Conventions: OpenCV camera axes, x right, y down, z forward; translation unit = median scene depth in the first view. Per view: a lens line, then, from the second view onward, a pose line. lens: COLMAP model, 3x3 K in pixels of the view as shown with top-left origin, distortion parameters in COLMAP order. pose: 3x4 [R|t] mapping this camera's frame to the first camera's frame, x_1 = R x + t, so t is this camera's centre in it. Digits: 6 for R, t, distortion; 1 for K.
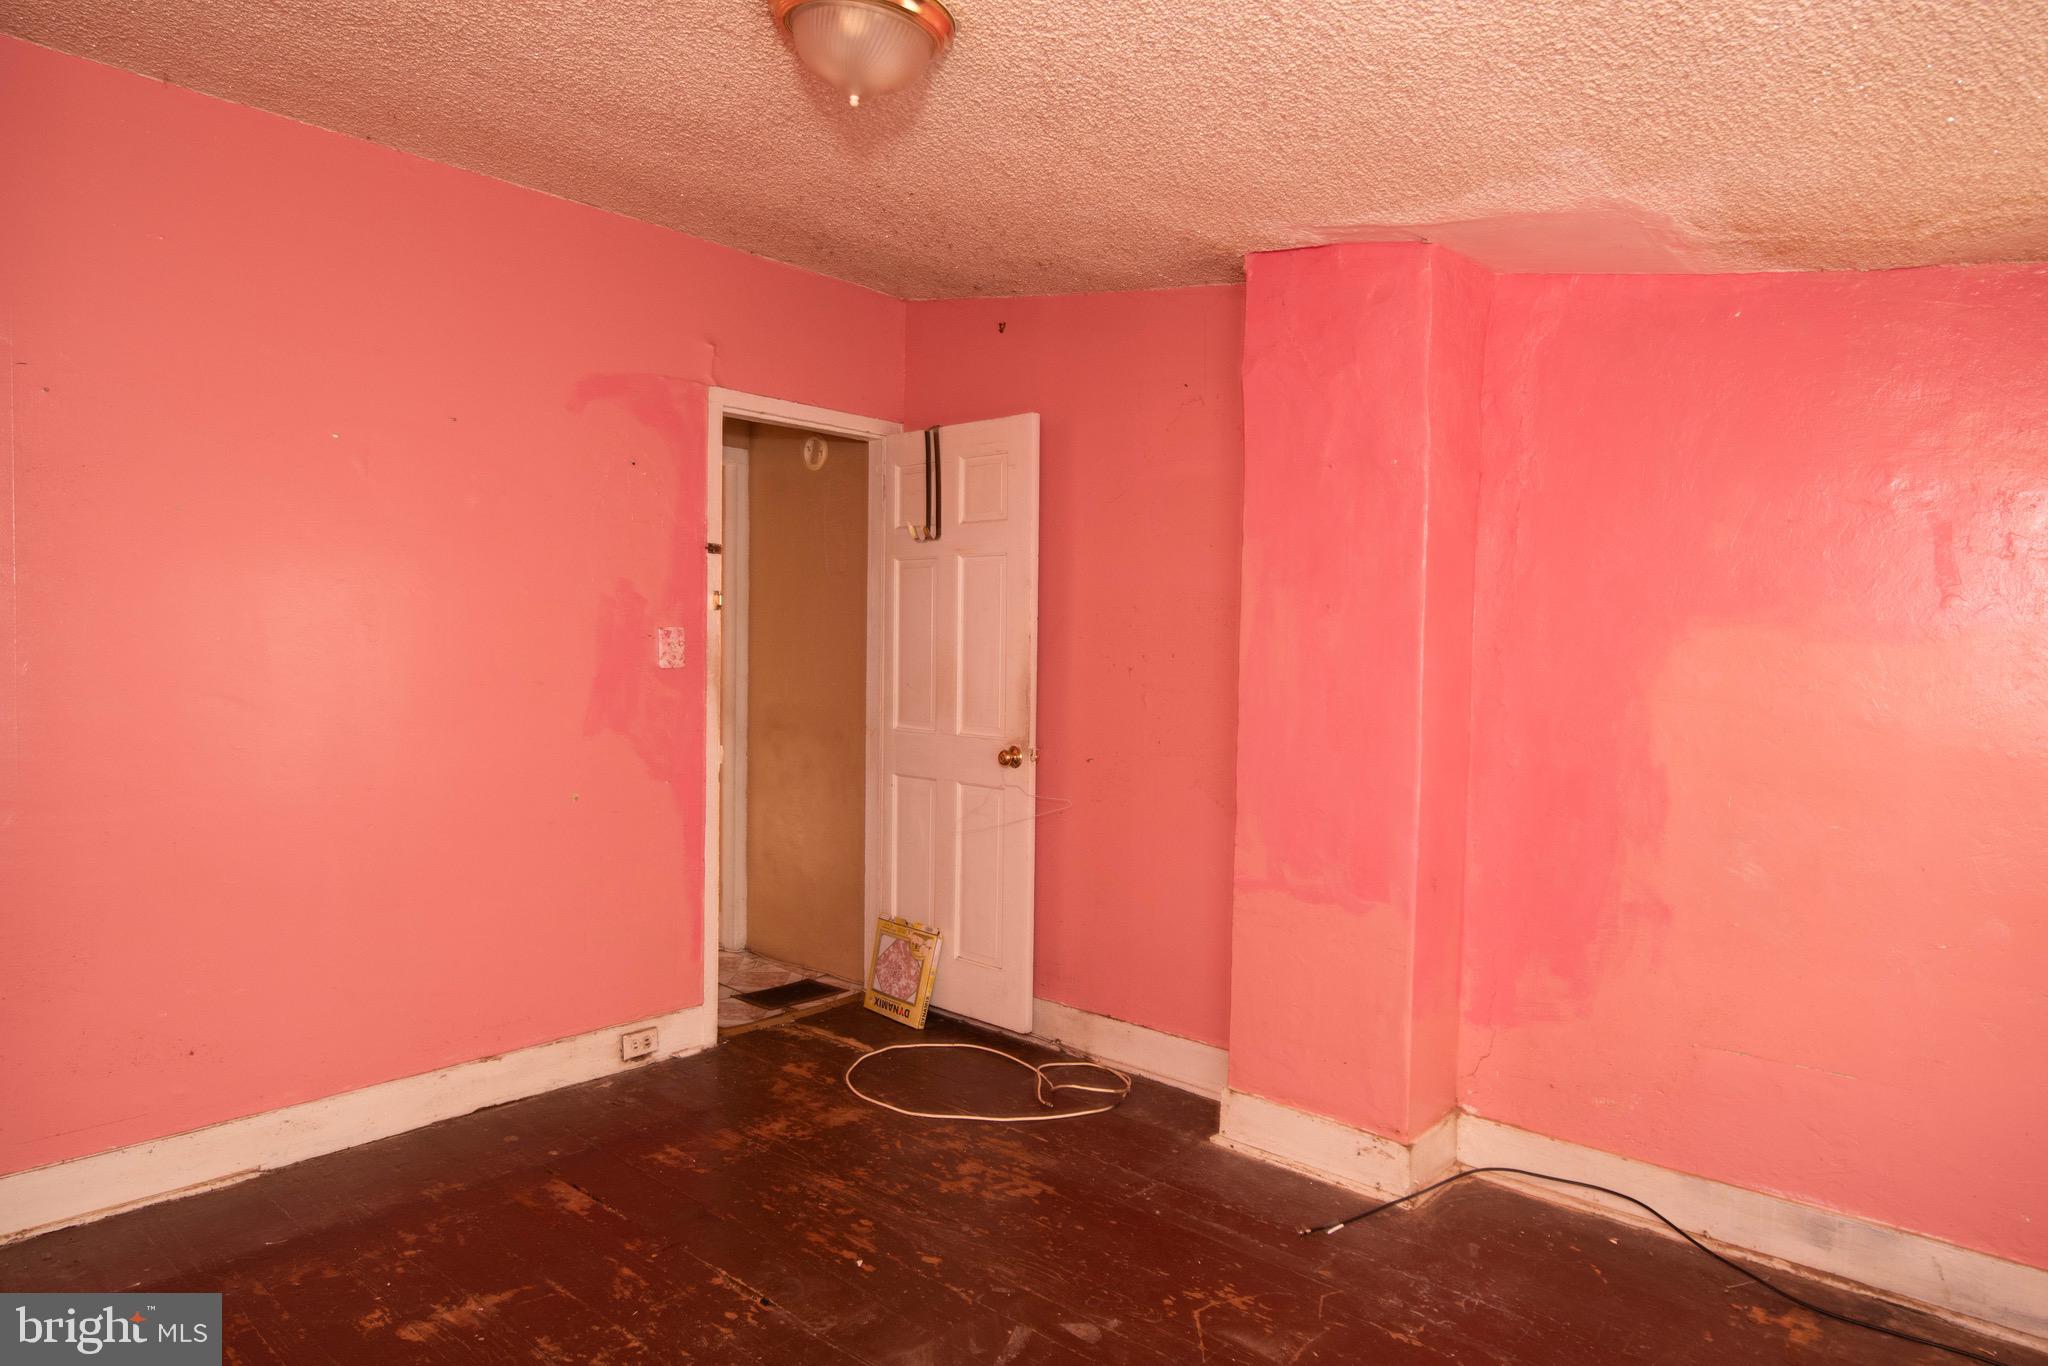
lens RADIAL K [[1200.8, 0, 1024.0], [0, 1200.8, 683.0], [0, 0, 1]] dist [-0.001865, 0.000721]
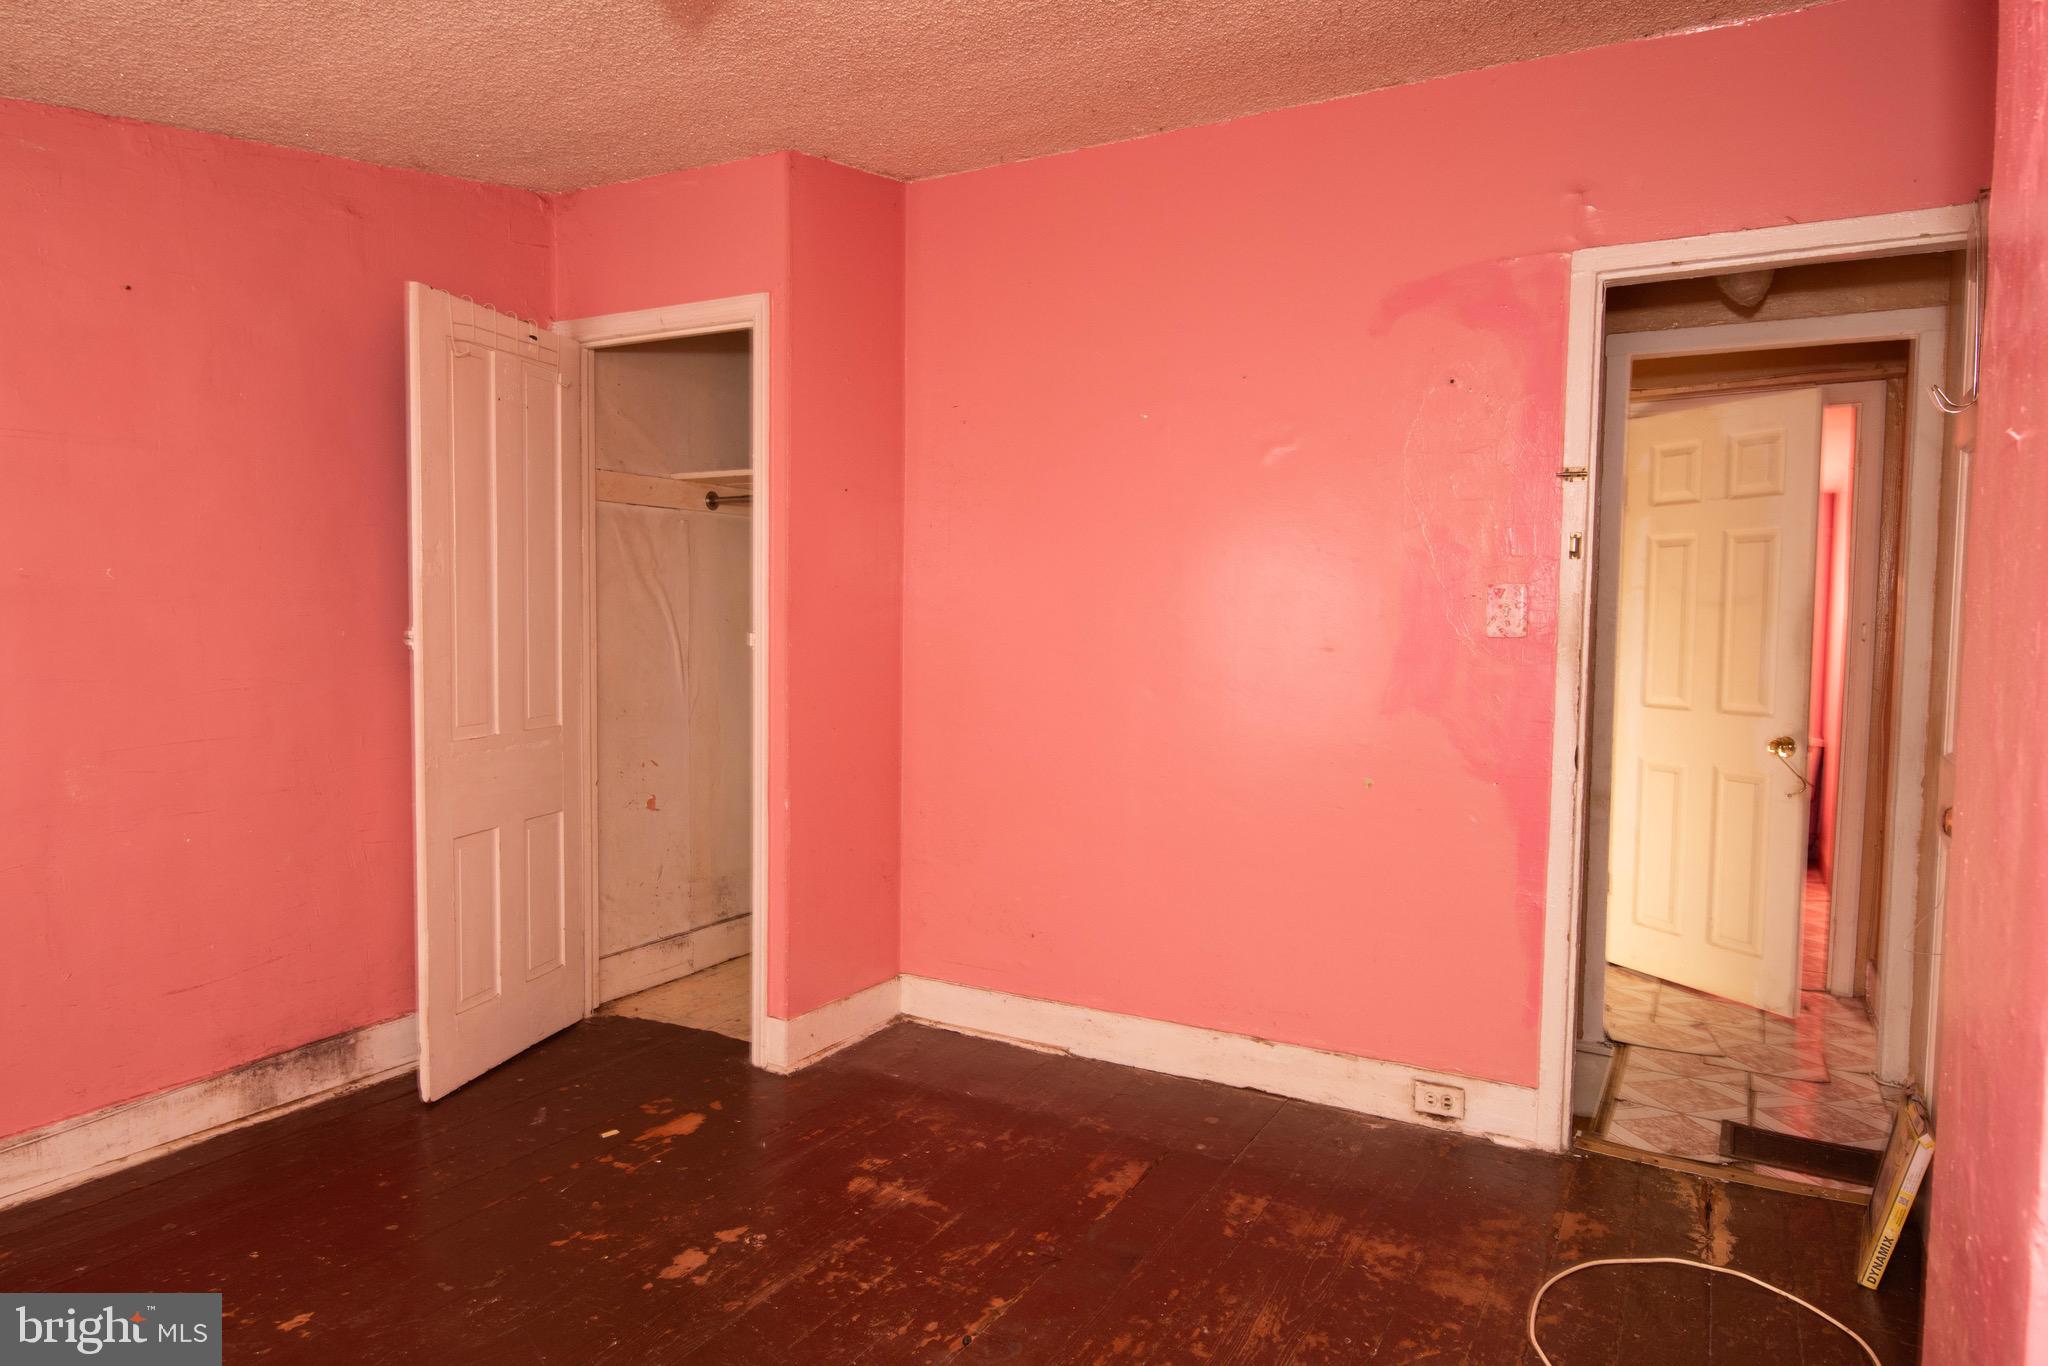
lens RADIAL K [[1250.7, 0, 1024.0], [0, 1250.7, 683.0], [0, 0, 1]] dist [-0.004120, 0.000117]
pose [[0.217626, 0.041946, -0.975131, 0.445330], [-0.038555, 0.998666, 0.034354, 0.001417], [0.975271, 0.030120, 0.218952, 0.554828]]
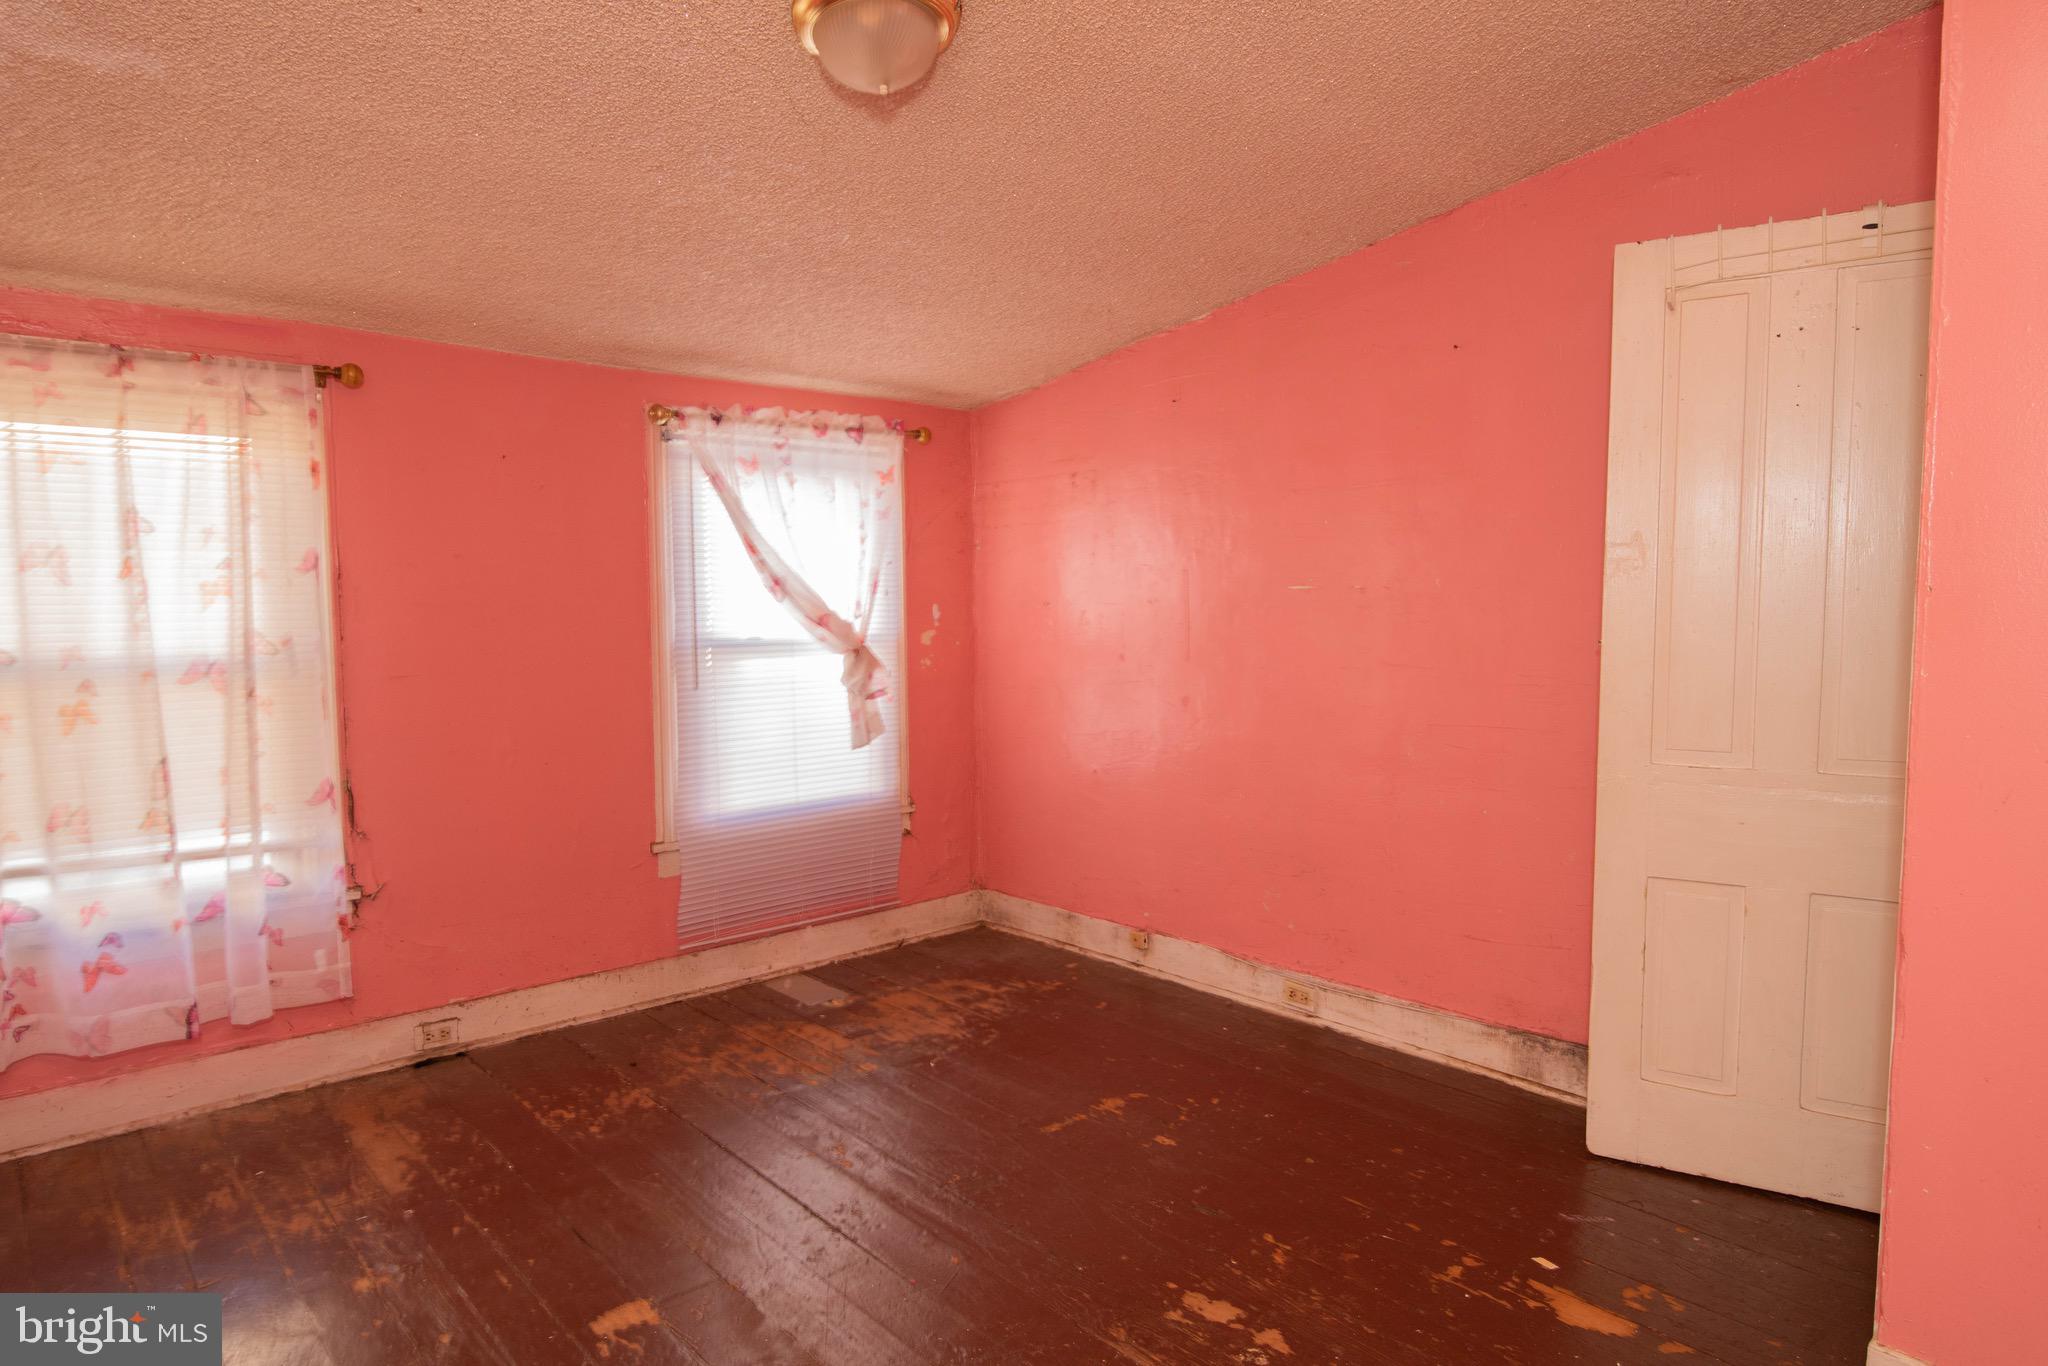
lens RADIAL K [[1200.8, 0, 1024.0], [0, 1200.8, 683.0], [0, 0, 1]] dist [-0.001865, 0.000721]
pose [[-0.994181, -0.015420, 0.106609, -0.196616], [-0.004393, 0.994681, 0.102905, -0.033895], [-0.107629, 0.101838, -0.988962, 1.109343]]
